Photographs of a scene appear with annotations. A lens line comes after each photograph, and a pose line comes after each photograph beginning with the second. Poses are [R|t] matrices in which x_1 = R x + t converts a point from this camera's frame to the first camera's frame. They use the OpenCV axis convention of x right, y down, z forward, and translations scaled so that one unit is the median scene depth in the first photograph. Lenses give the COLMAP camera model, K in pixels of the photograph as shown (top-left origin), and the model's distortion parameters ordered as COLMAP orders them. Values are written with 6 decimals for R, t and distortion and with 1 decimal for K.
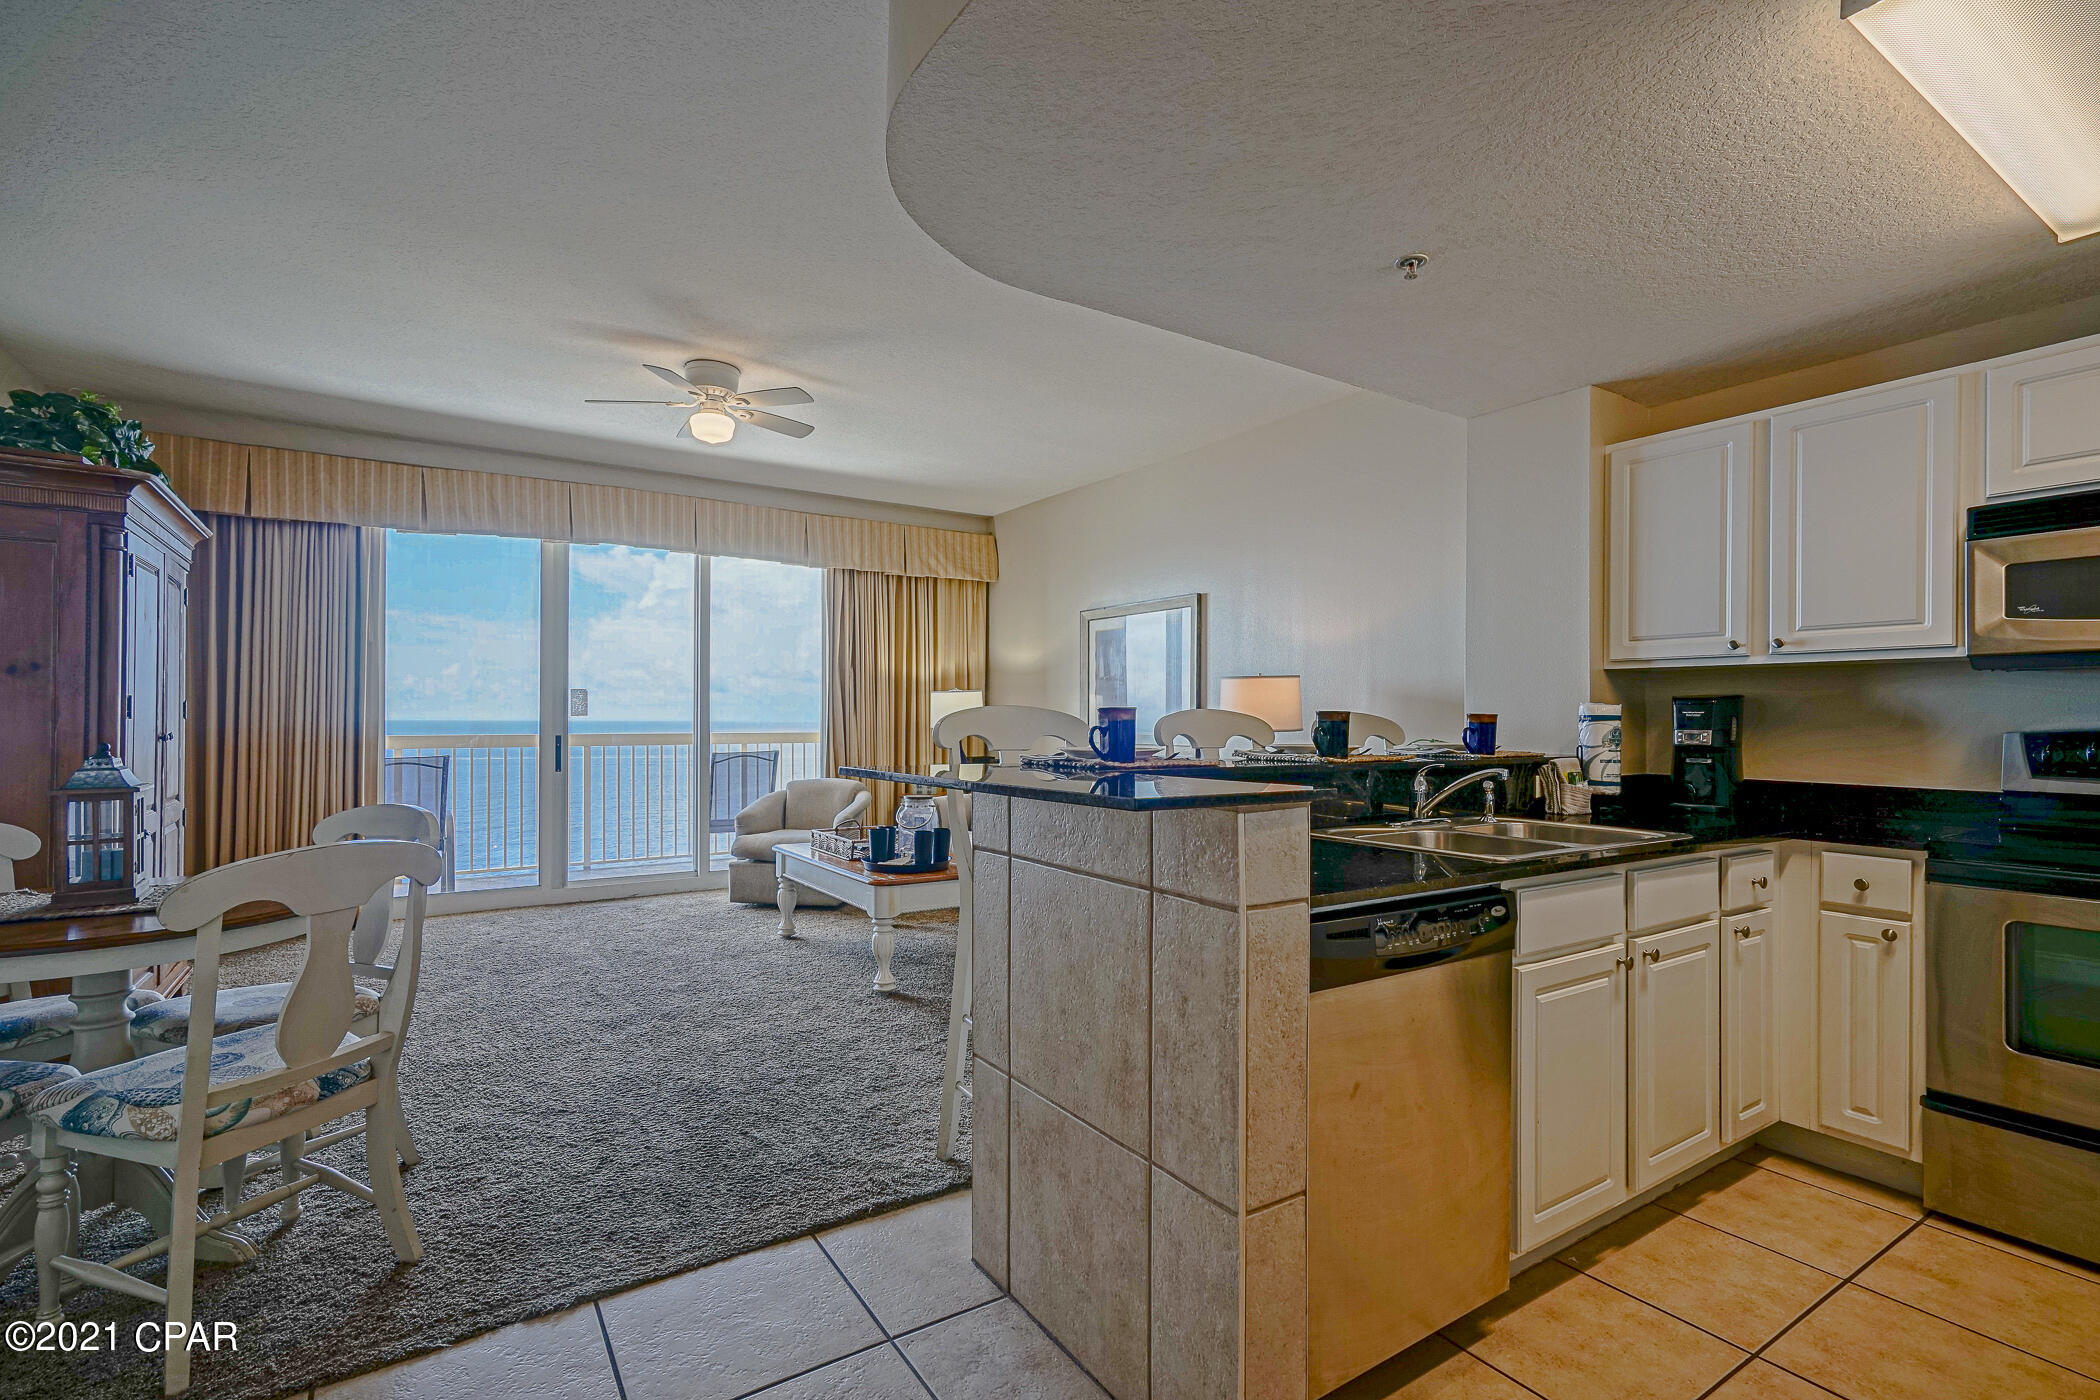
lens RADIAL K [[965.8, 0, 1043.3], [0, 965.8, 710.3], [0, 0, 1]] dist [-0.005246, 0.006982]
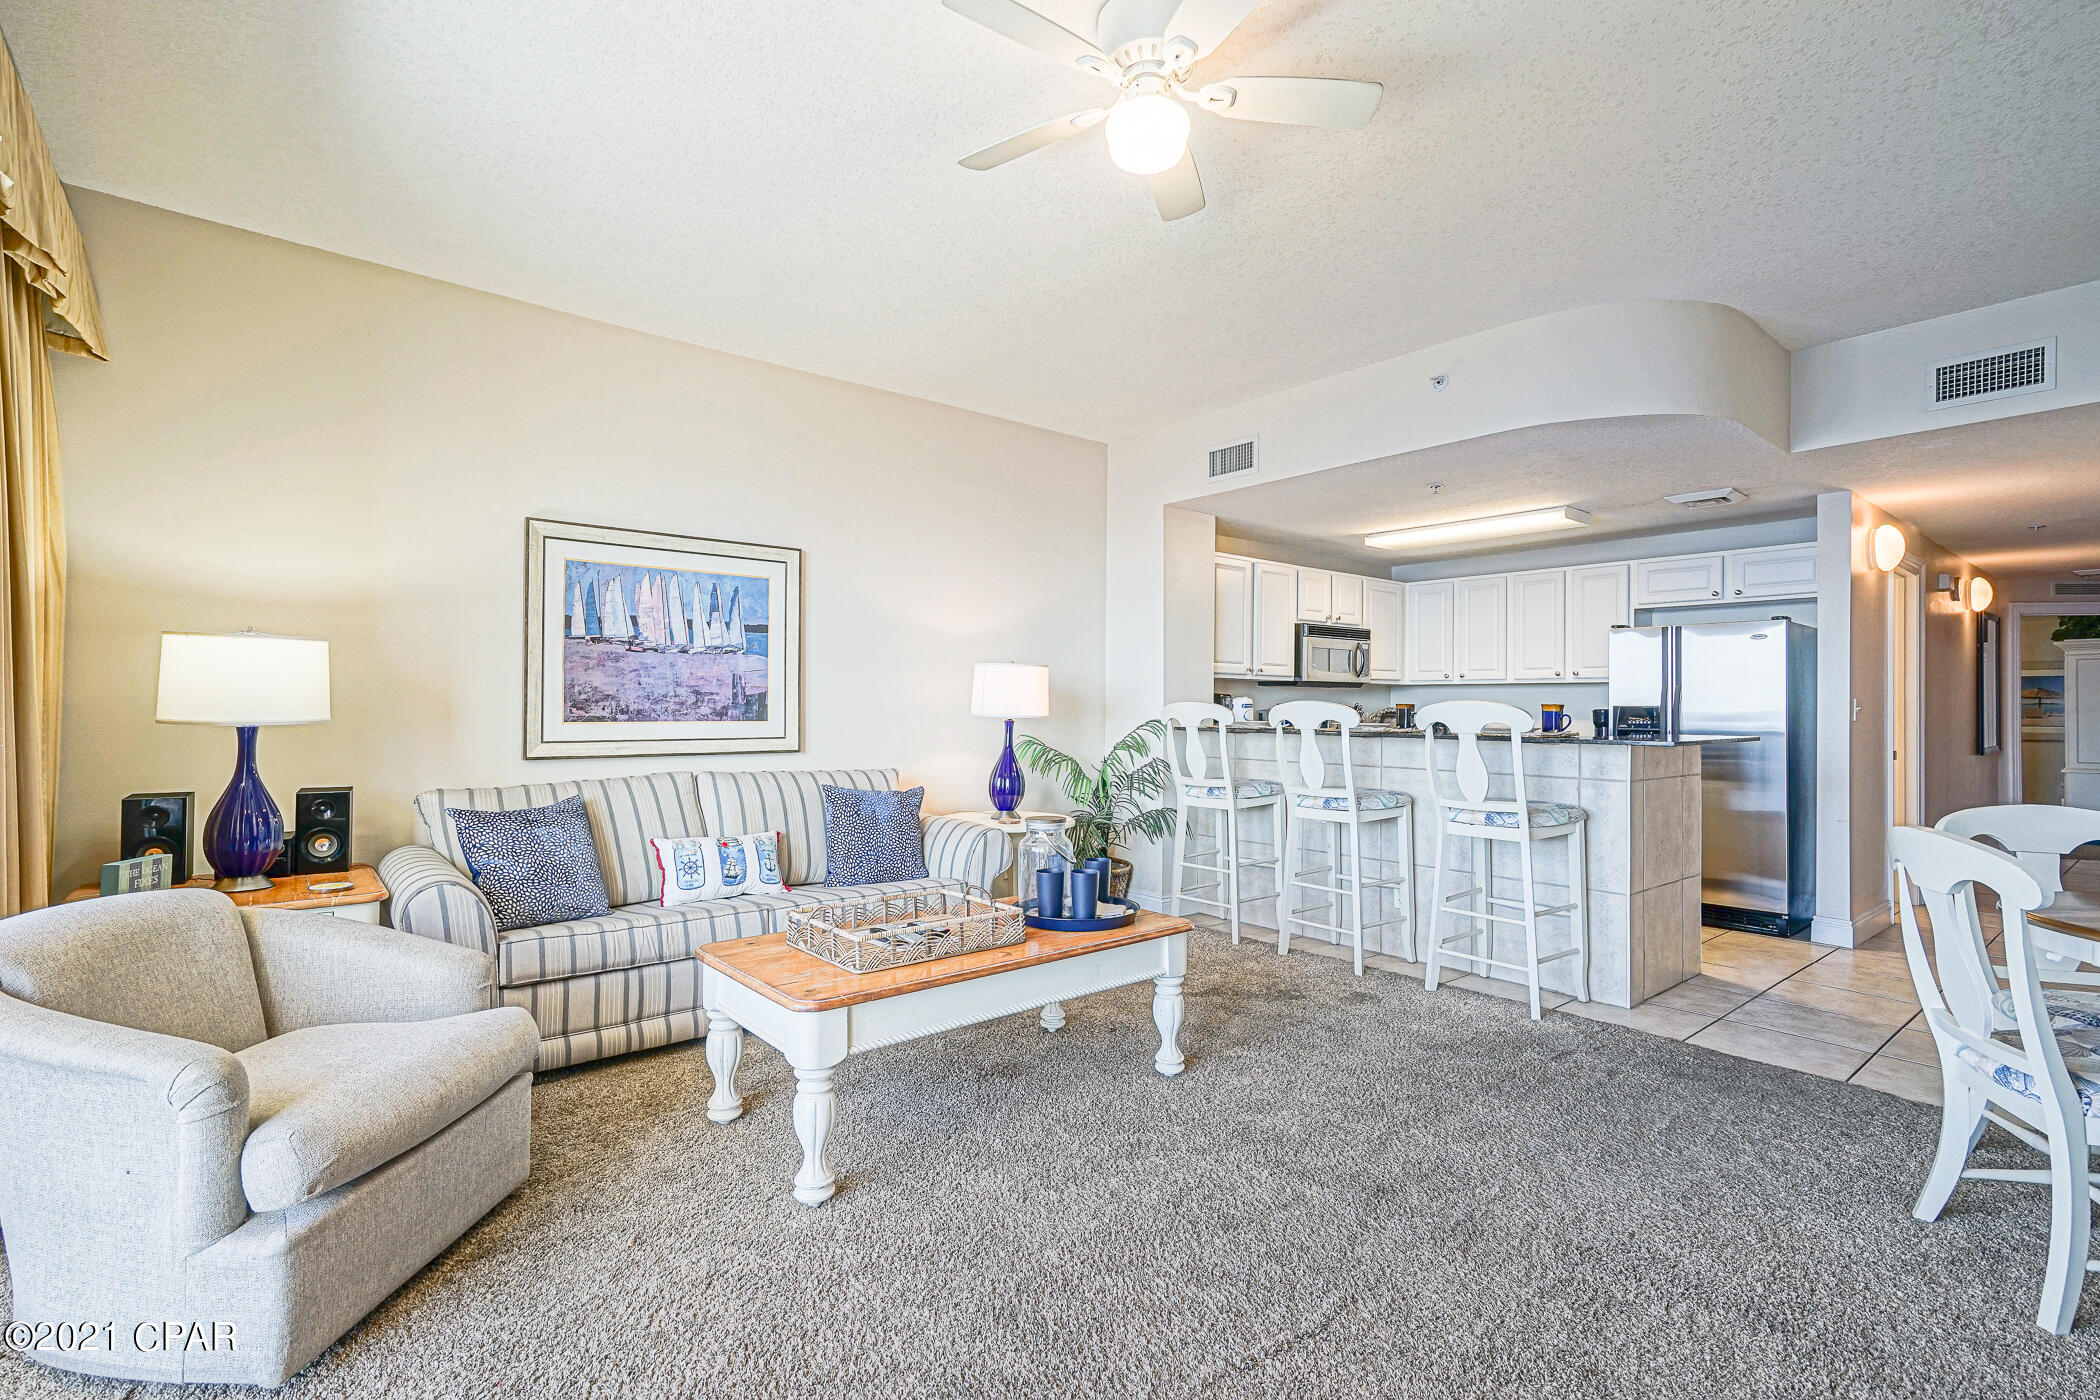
lens RADIAL K [[965.8, 0, 1049.1], [0, 965.8, 698.1], [0, 0, 1]] dist [-0.005246, 0.006982]
pose [[-0.107515, 0.015335, 0.994085, -1.407828], [-0.008668, 0.999829, -0.016361, 0.033759], [-0.994166, -0.010376, -0.107363, 1.835272]]
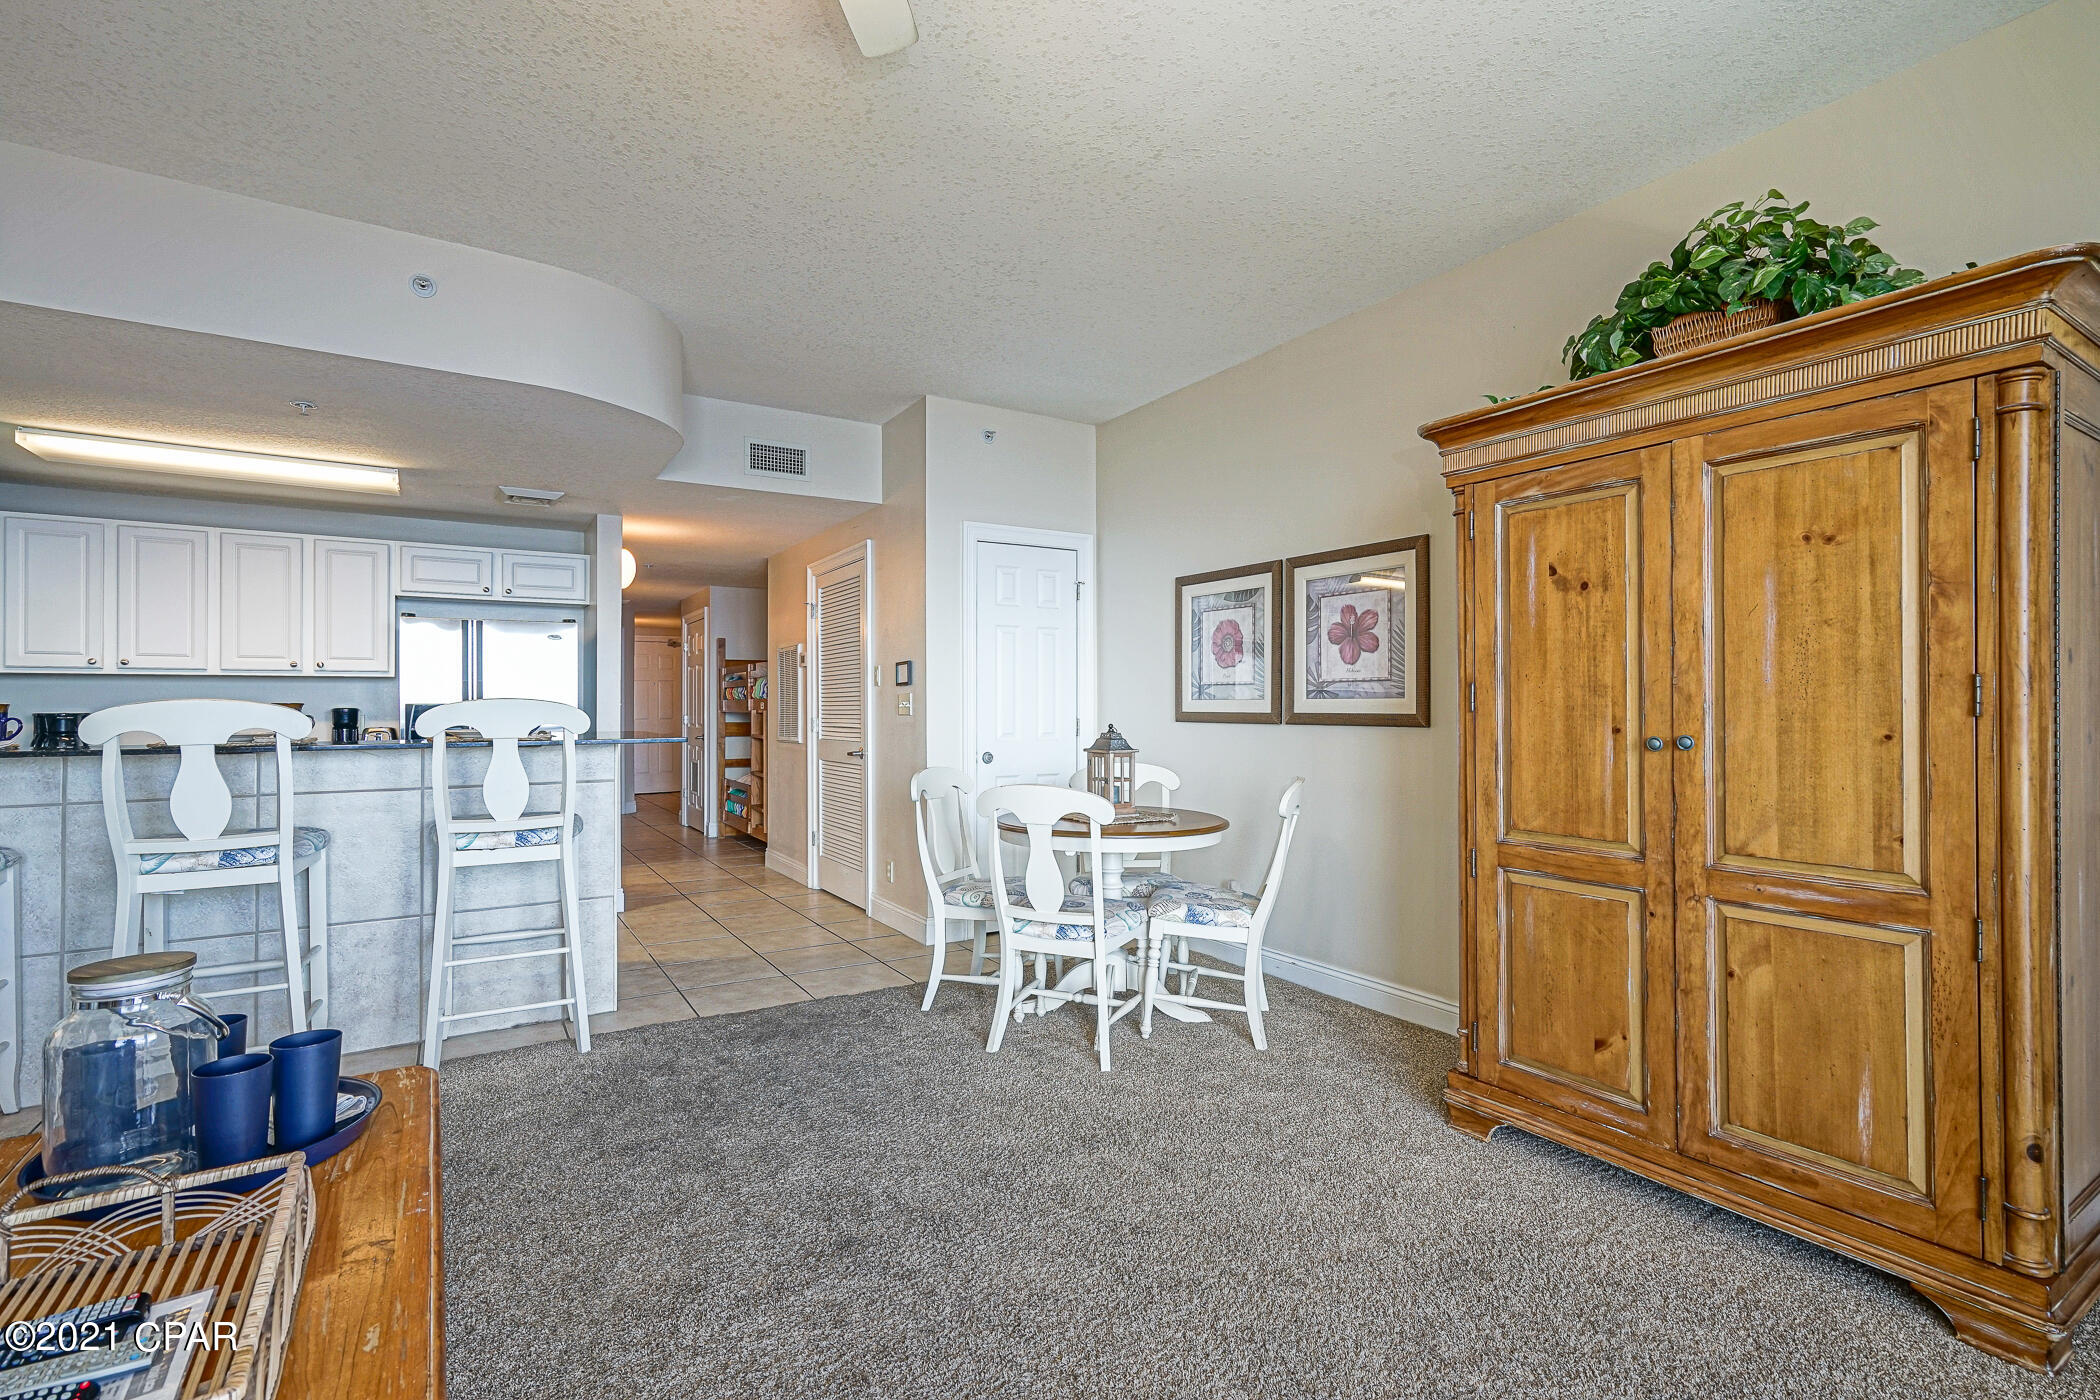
lens RADIAL K [[965.8, 0, 1074.7], [0, 965.8, 689.6], [0, 0, 1]] dist [-0.005246, 0.006982]
pose [[-0.999841, 0.012619, 0.012567, -0.739183], [0.012396, 0.999766, -0.017704, 0.027054], [-0.012787, -0.017546, -0.999764, 2.244693]]
